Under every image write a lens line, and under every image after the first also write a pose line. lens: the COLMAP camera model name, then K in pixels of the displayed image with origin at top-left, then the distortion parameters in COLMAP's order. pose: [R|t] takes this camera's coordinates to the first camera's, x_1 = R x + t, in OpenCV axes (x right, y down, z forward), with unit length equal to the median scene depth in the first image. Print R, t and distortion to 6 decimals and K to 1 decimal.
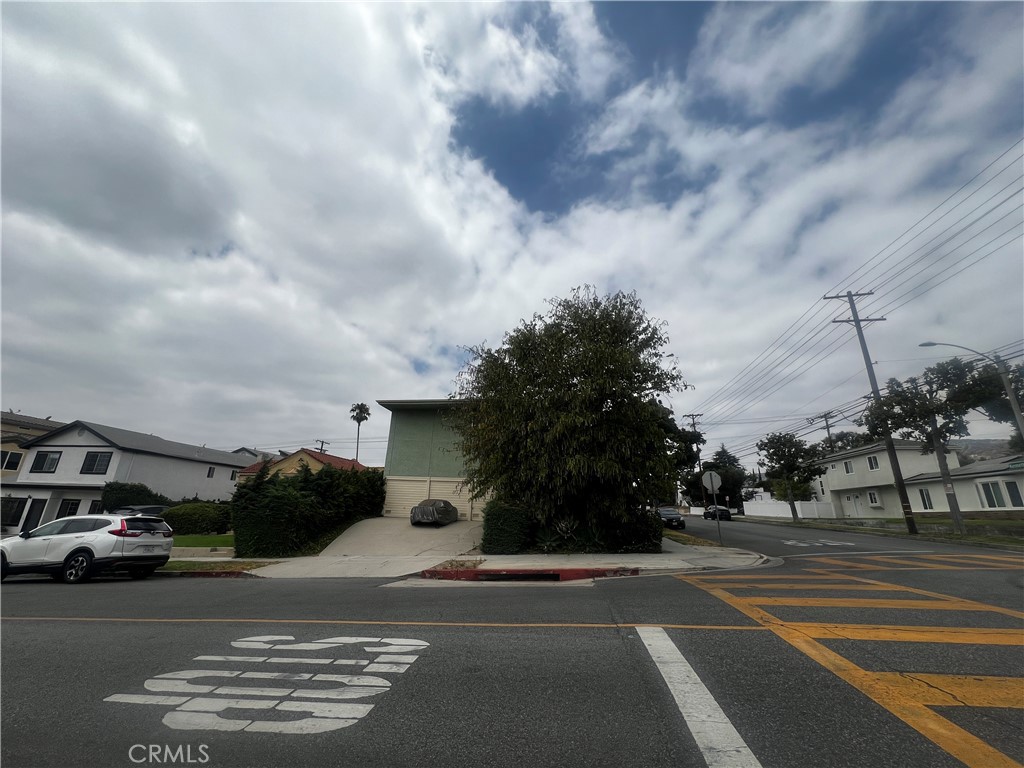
lens RADIAL K [[413.3, 0, 421.8], [0, 413.3, 386.7], [0, 0, 1]] dist [-0.000576, 0.000071]
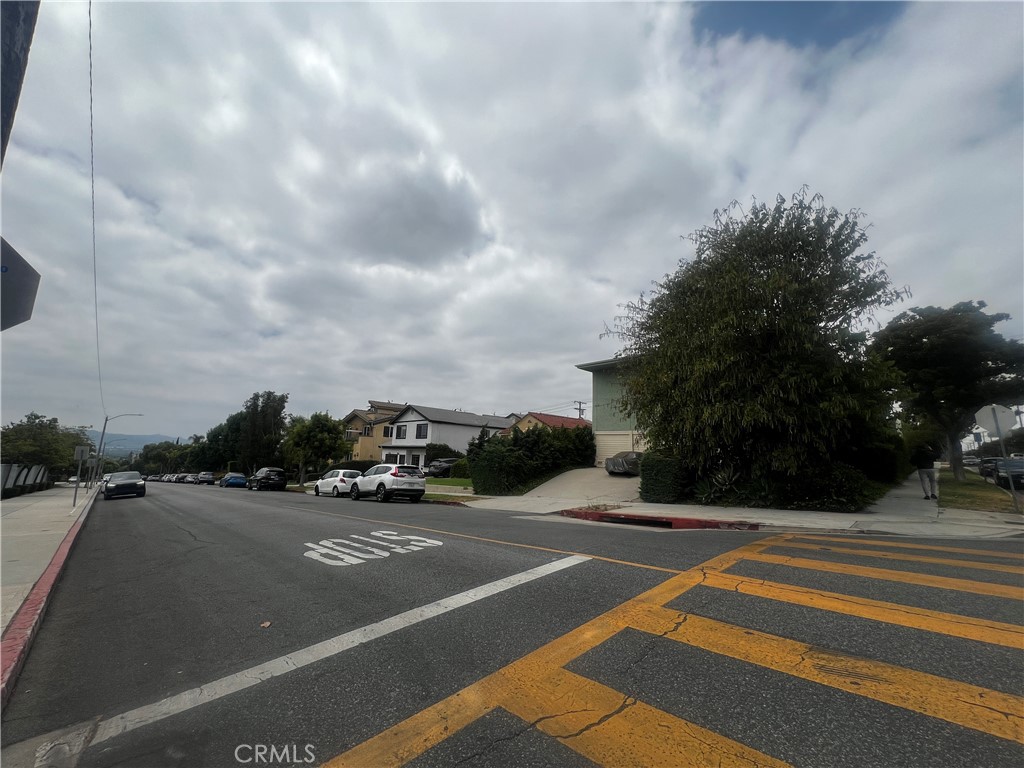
lens RADIAL K [[413.3, 0, 508.6], [0, 413.3, 380.4], [0, 0, 1]] dist [-0.000576, 0.000071]
pose [[0.789496, -0.118451, -0.602216, 0.476760], [0.174747, 0.983971, 0.035551, 0.002127], [0.588353, -0.133303, 0.797541, -0.002102]]
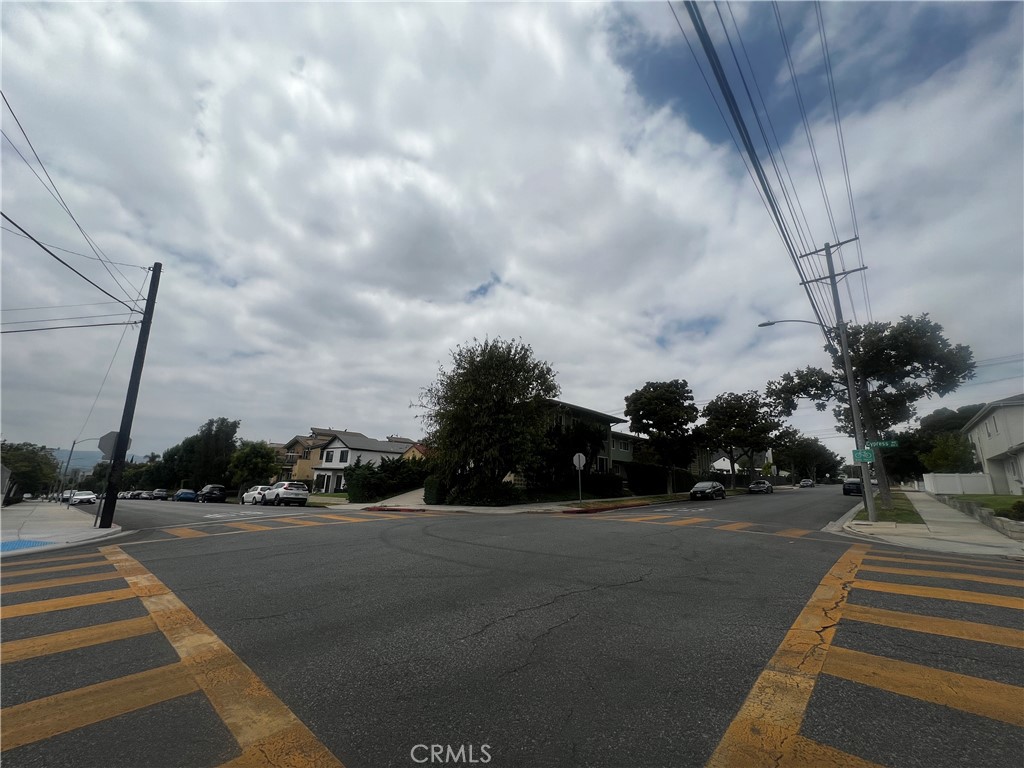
lens RADIAL K [[406.9, 0, 503.1], [0, 406.9, 379.8], [0, 0, 1]] dist [0.000205, -0.000338]
pose [[0.826602, -0.132362, -0.547000, 1.091277], [0.154448, 0.987985, -0.005677, -0.049944], [0.541179, -0.079791, 0.837113, -0.182680]]
